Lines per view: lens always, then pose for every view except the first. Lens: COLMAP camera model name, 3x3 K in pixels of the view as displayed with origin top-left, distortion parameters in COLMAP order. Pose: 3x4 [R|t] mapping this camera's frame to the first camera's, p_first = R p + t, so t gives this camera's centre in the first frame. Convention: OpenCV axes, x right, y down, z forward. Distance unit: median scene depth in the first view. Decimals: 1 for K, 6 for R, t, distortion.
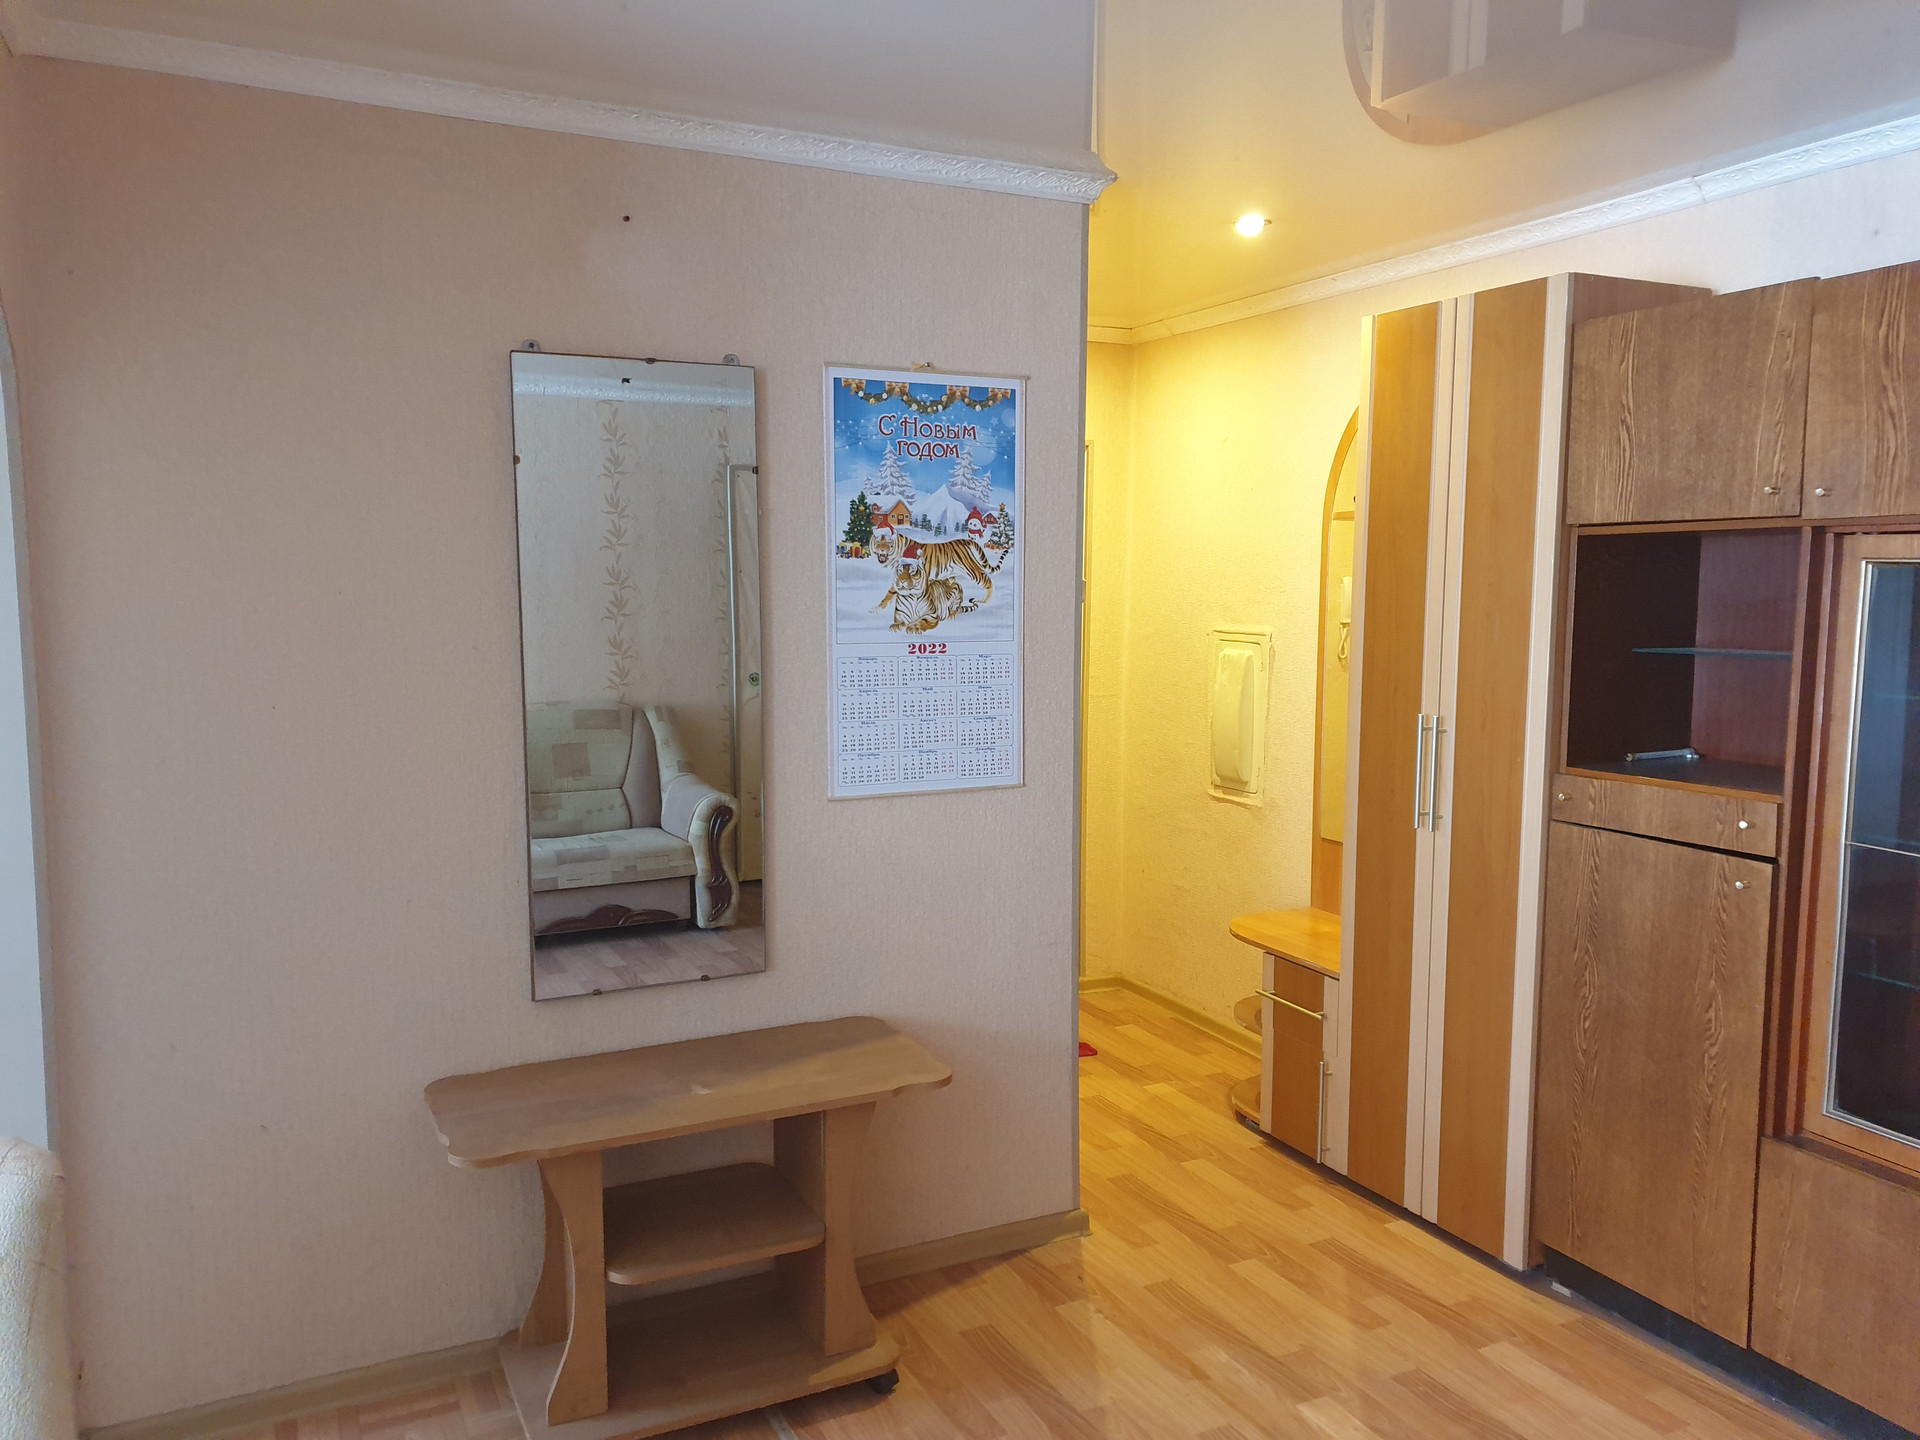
lens RADIAL K [[1491.2, 0, 968.4], [0, 1491.2, 723.9], [0, 0, 1]] dist [0.012132, -0.007553]
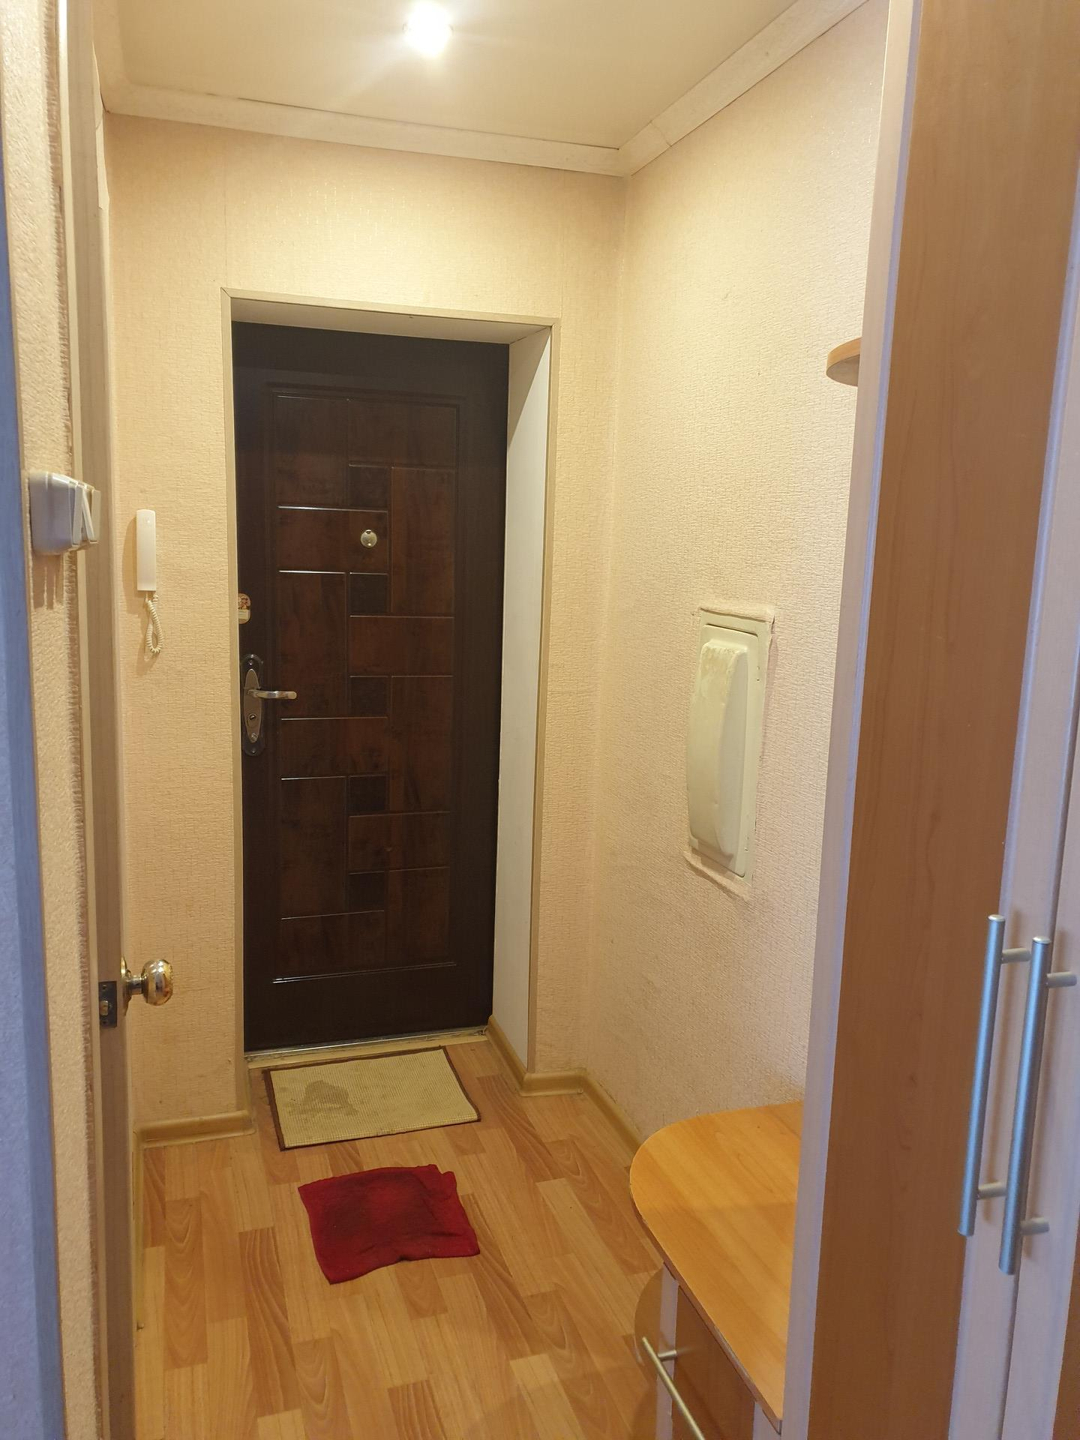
lens RADIAL K [[1118.4, 0, 513.2], [0, 1118.4, 727.3], [0, 0, 1]] dist [0.012132, -0.007553]
pose [[0.986618, 0.041327, -0.157722, 0.169330], [-0.029879, 0.996790, 0.074279, -0.046589], [0.160285, -0.068572, 0.984686, 0.533211]]
